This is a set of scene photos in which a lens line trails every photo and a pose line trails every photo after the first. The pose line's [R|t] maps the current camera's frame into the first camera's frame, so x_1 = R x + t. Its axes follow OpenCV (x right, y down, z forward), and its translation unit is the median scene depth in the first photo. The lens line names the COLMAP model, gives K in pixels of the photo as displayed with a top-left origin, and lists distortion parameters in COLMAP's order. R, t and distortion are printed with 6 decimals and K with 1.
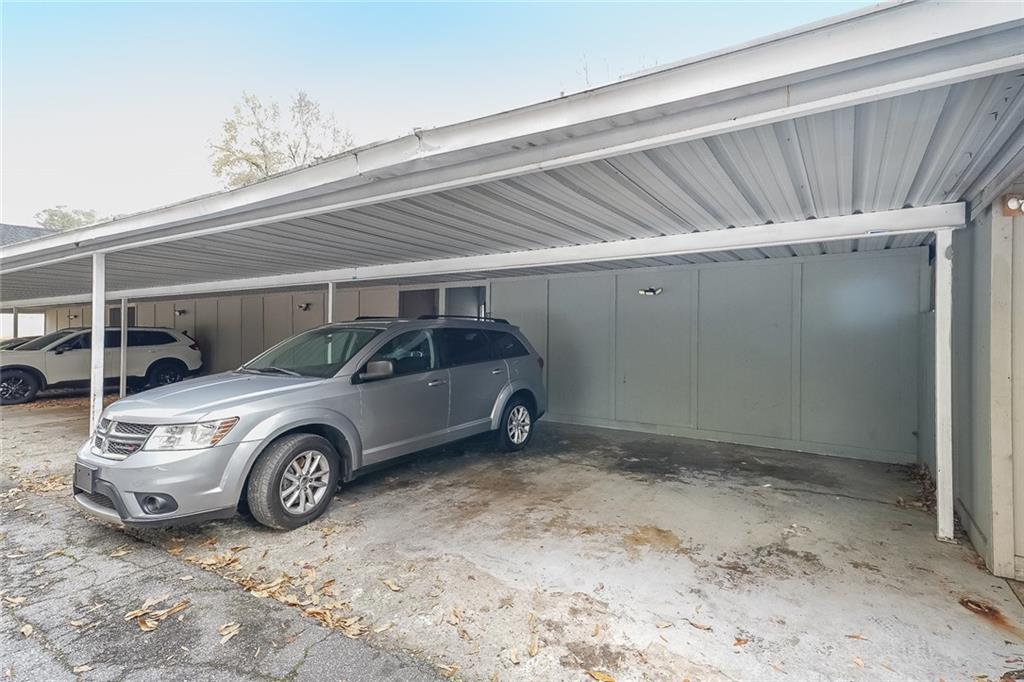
lens RADIAL K [[515.6, 0, 512.4], [0, 515.6, 340.5], [0, 0, 1]] dist [0.003552, 0.000798]
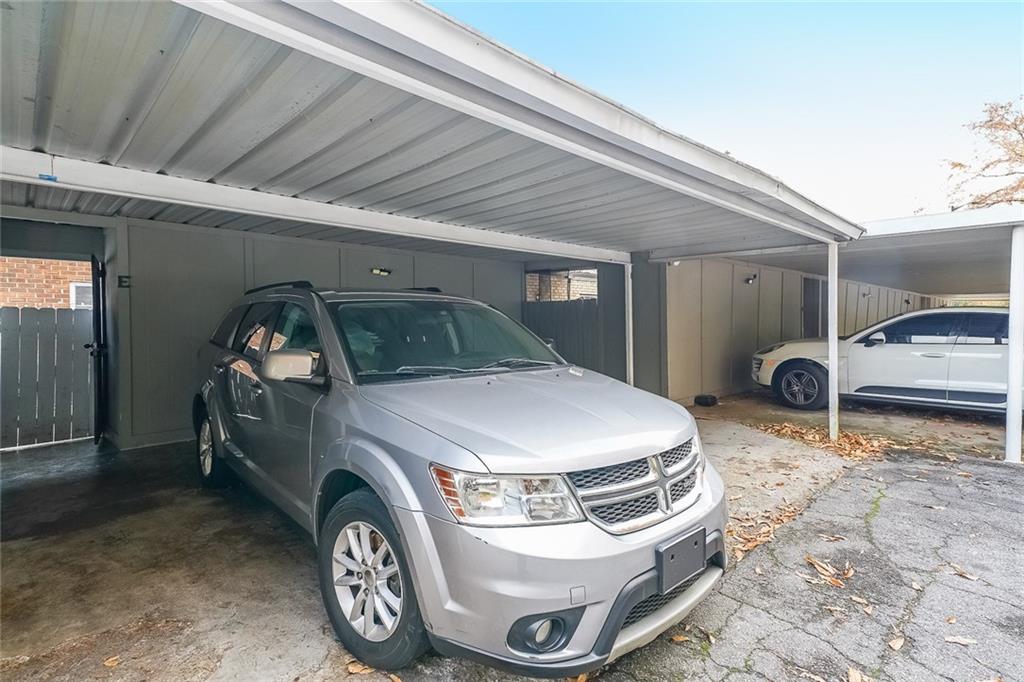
lens RADIAL K [[515.6, 0, 517.3], [0, 515.6, 321.4], [0, 0, 1]] dist [0.003552, 0.000798]
pose [[0.226426, -0.012174, 0.973952, -1.672648], [0.002475, 0.999926, 0.011923, -0.014443], [-0.974025, -0.000289, 0.226439, 1.229833]]
